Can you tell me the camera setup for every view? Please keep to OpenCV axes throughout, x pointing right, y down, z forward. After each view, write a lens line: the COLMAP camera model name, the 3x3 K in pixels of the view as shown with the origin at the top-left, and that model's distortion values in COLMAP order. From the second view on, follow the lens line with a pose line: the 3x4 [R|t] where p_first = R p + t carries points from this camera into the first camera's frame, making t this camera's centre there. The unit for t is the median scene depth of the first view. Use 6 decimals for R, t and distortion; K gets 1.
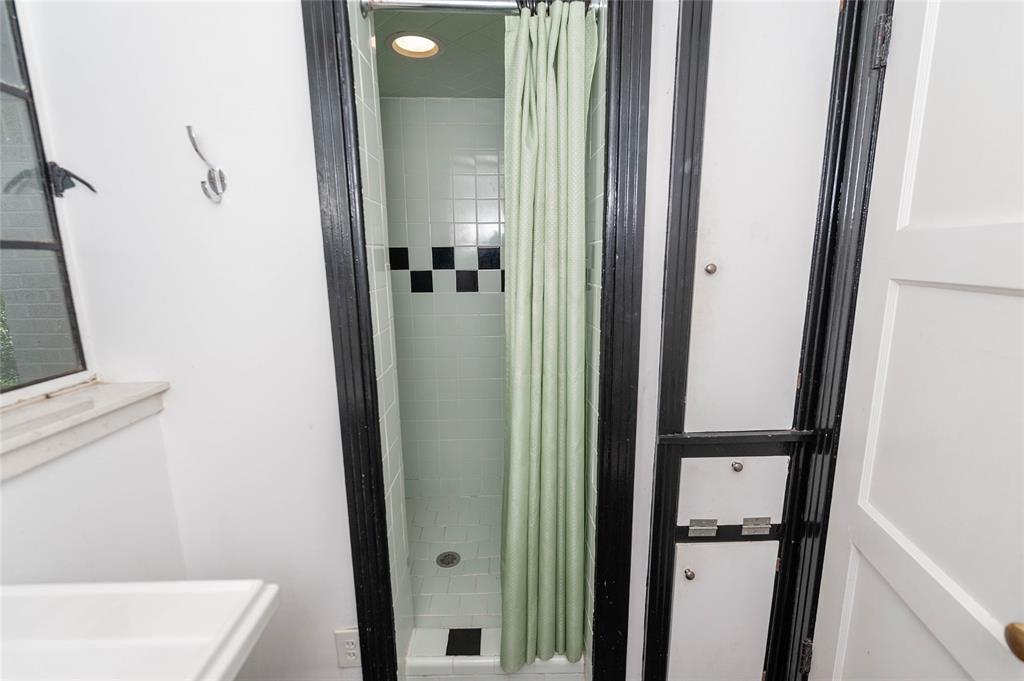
lens RADIAL K [[436.3, 0, 514.2], [0, 436.3, 337.7], [0, 0, 1]] dist [-0.002265, -0.000187]
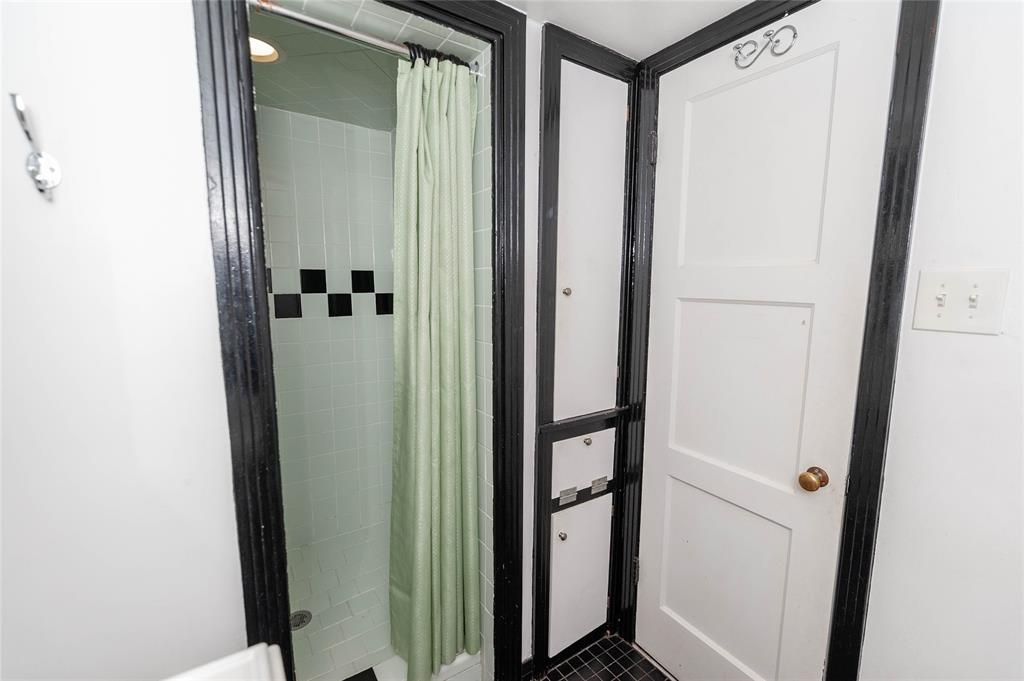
lens RADIAL K [[436.3, 0, 506.0], [0, 436.3, 343.1], [0, 0, 1]] dist [-0.002265, -0.000187]
pose [[0.851852, -0.057158, 0.520654, -0.367558], [0.082886, 0.996213, -0.026245, 0.014116], [-0.517183, 0.065512, 0.853364, -0.013771]]
